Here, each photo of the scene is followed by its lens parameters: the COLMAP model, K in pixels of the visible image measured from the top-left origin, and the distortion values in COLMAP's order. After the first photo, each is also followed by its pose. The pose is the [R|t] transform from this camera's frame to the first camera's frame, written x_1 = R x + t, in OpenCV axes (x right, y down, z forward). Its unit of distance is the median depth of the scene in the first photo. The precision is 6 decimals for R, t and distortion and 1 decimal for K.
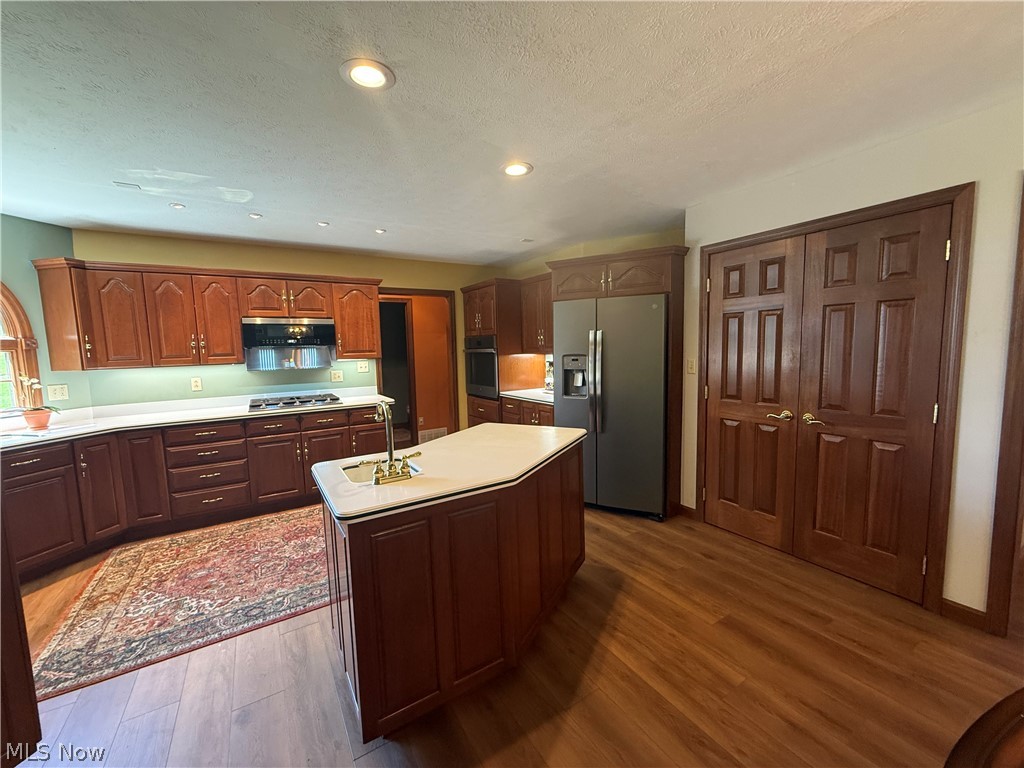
lens RADIAL K [[406.9, 0, 509.4], [0, 406.9, 382.3], [0, 0, 1]] dist [-0.000252, 0.000153]
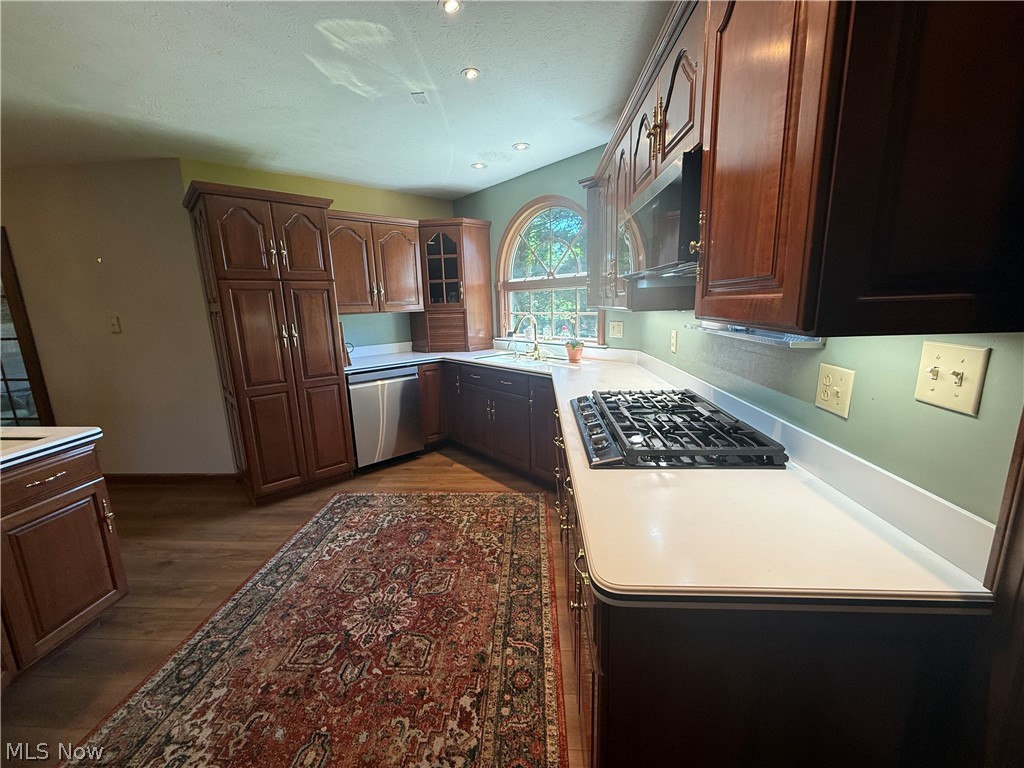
lens RADIAL K [[406.9, 0, 508.4], [0, 406.9, 384.4], [0, 0, 1]] dist [-0.000252, 0.000153]
pose [[-0.583789, 0.207678, -0.784895, -0.189139], [-0.024999, 0.961676, 0.273046, -0.108723], [0.811521, 0.179023, -0.556224, 1.387521]]
